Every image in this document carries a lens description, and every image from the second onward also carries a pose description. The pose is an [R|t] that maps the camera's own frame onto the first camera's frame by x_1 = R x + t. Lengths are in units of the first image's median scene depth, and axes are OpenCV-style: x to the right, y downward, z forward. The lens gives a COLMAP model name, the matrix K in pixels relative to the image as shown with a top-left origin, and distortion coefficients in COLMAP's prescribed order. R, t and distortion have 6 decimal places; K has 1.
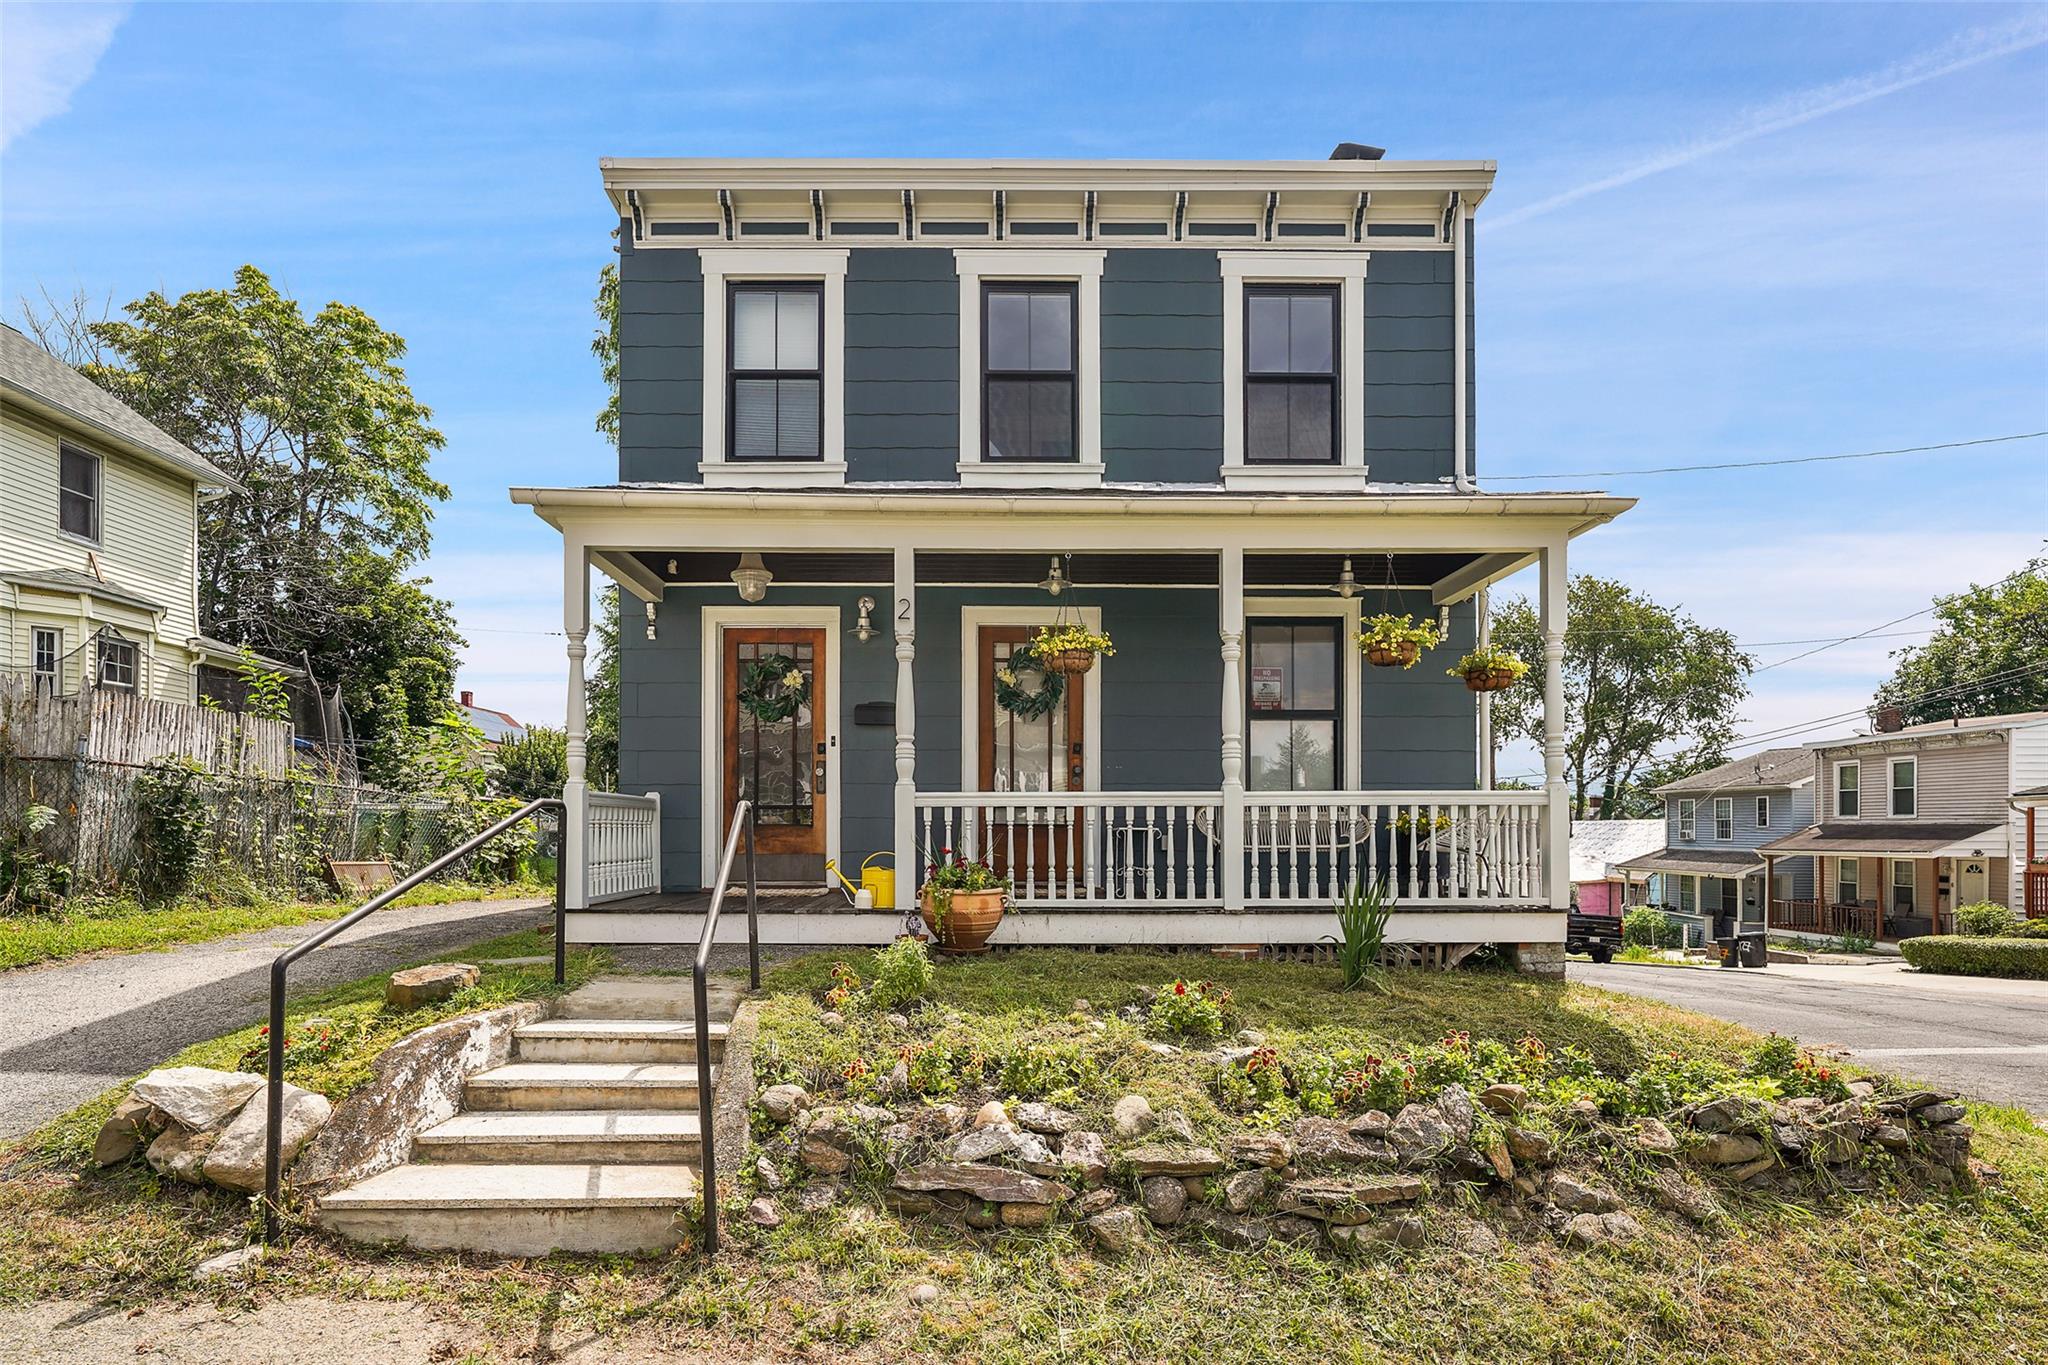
lens RADIAL K [[1057.7, 0, 1017.8], [0, 1057.7, 674.2], [0, 0, 1]] dist [-0.007834, -0.000541]
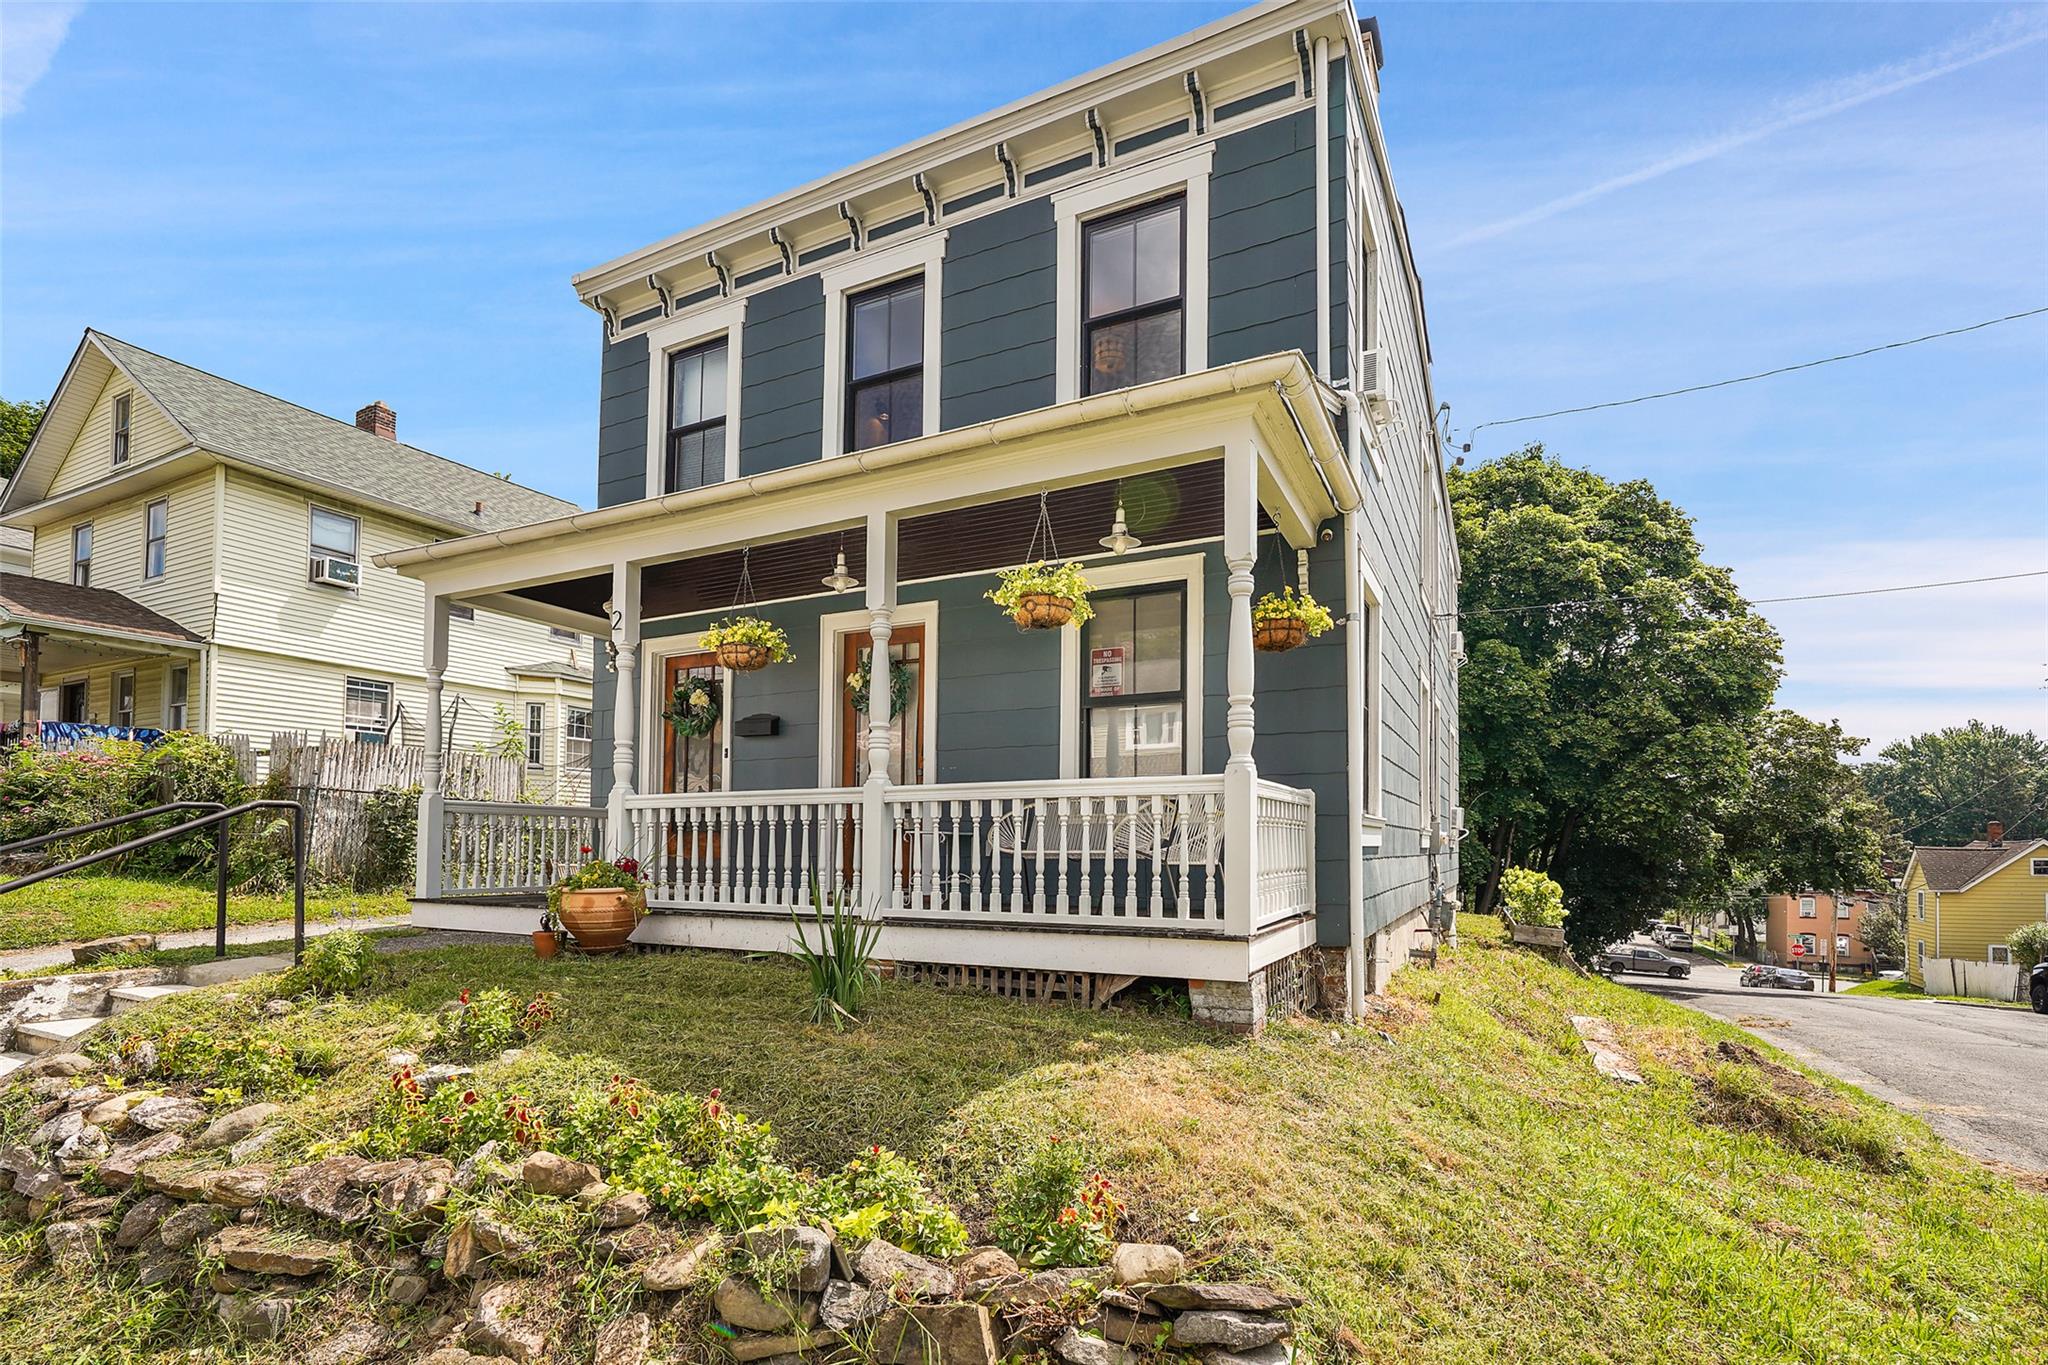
lens RADIAL K [[954.0, 0, 1025.4], [0, 954.0, 699.4], [0, 0, 1]] dist [-0.001530, 0.000843]
pose [[0.889570, -0.066772, -0.451893, 0.544892], [0.061784, 0.997756, -0.025804, 0.053634], [0.452602, -0.004965, 0.891699, 0.276050]]
